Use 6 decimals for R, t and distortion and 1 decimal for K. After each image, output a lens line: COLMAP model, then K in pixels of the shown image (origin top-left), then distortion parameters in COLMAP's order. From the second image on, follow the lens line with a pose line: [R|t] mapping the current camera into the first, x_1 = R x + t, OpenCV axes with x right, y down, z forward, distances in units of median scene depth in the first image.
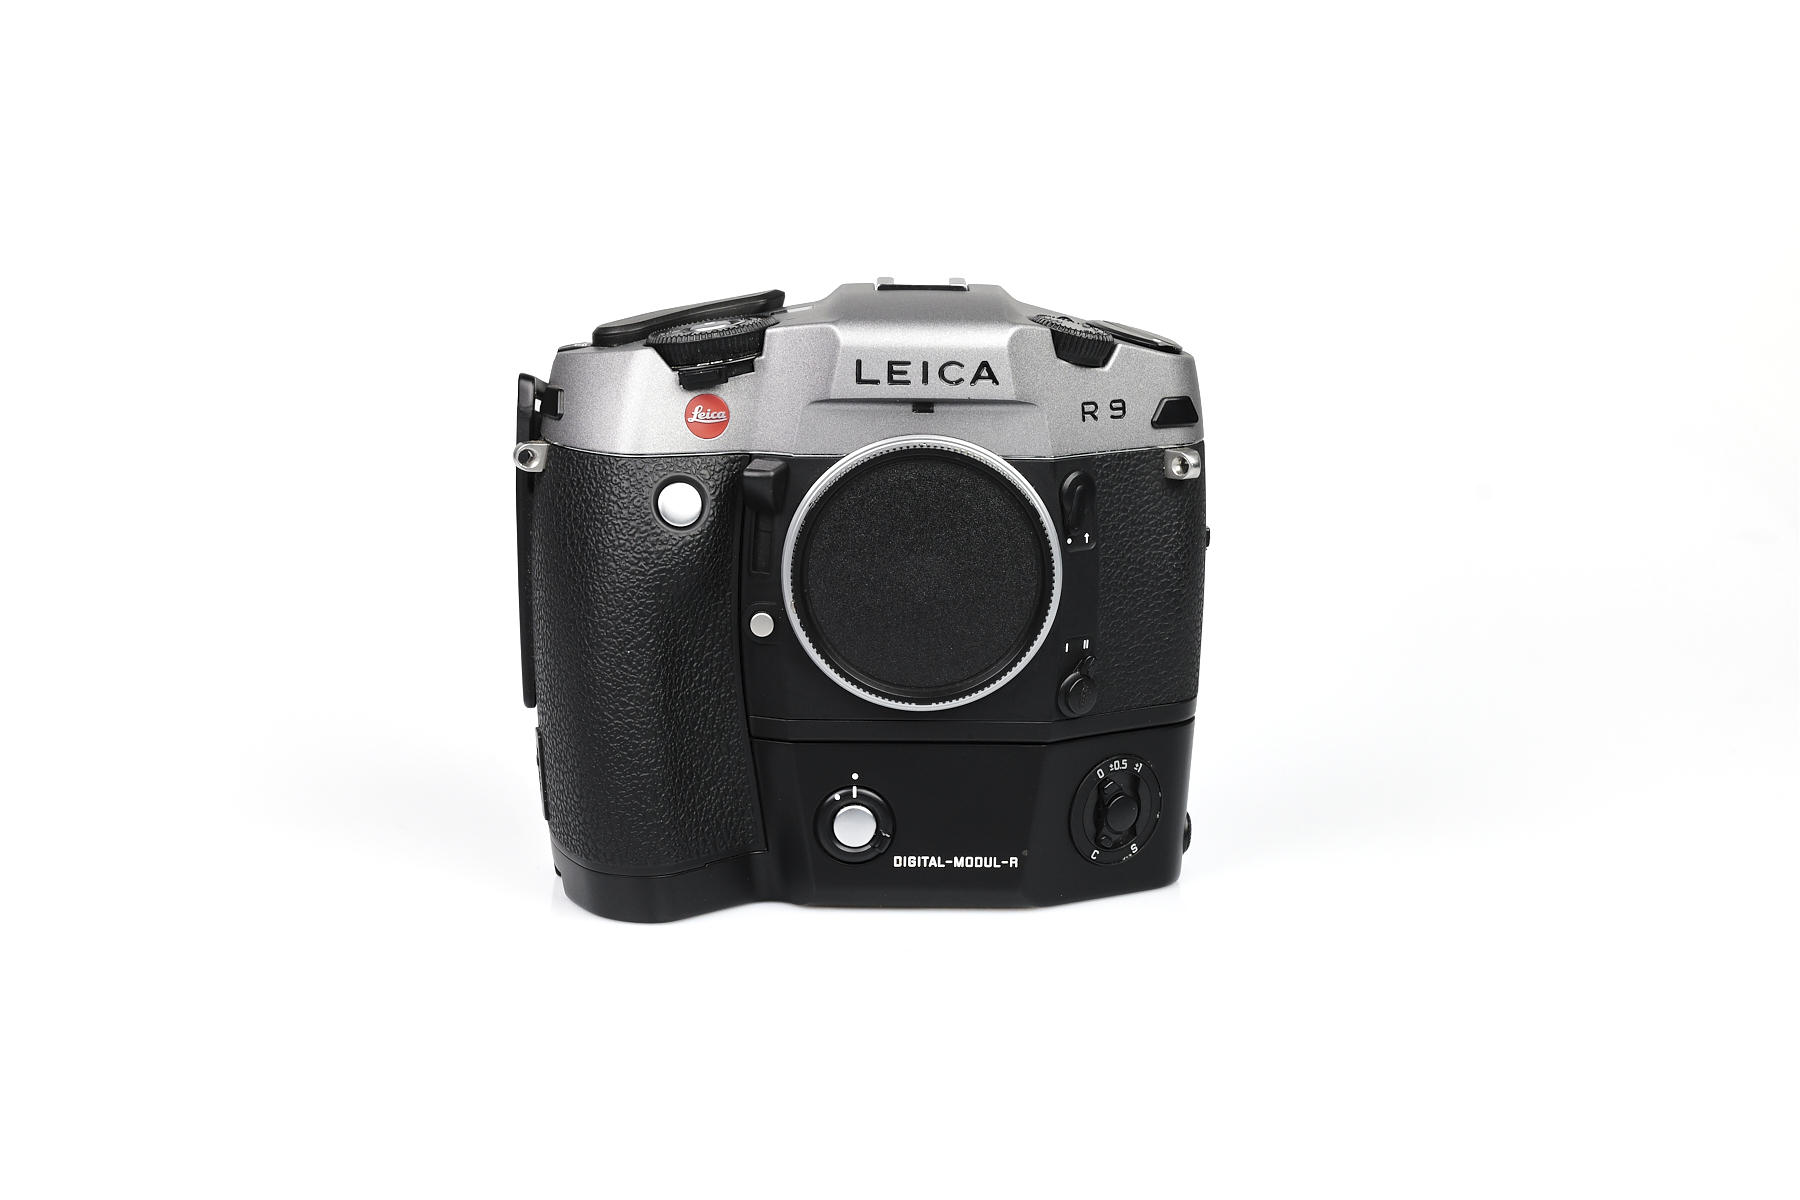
lens RADIAL K [[3640.6, 0, 900.0], [0, 3640.6, 600.0], [0, 0, 1]] dist [-0.025321, -0.012397]
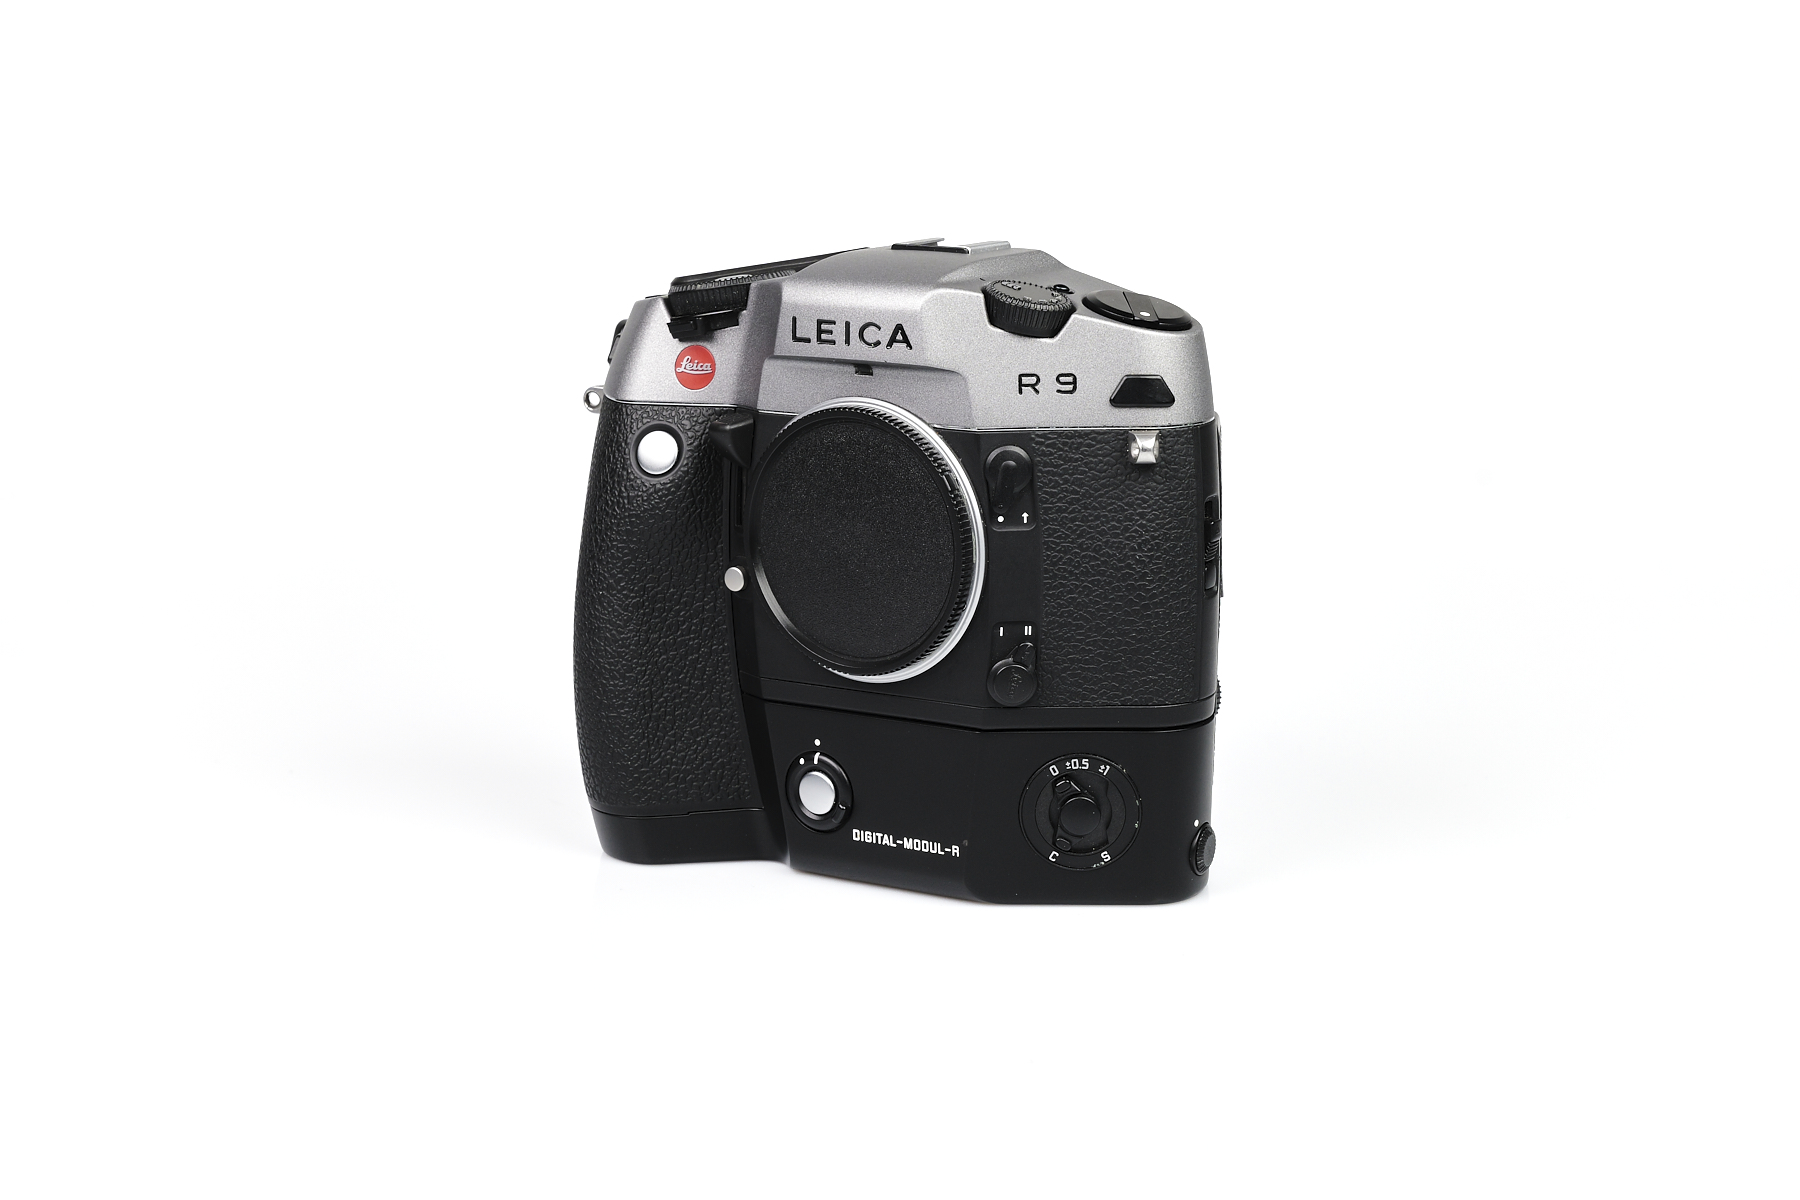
lens RADIAL K [[3640.6, 0, 900.0], [0, 3640.6, 600.0], [0, 0, 1]] dist [-0.025321, -0.012397]
pose [[0.812168, 0.088287, -0.576705, 0.577040], [-0.089078, 0.995659, 0.026977, -0.018581], [0.576584, 0.029462, 0.816507, 0.212250]]
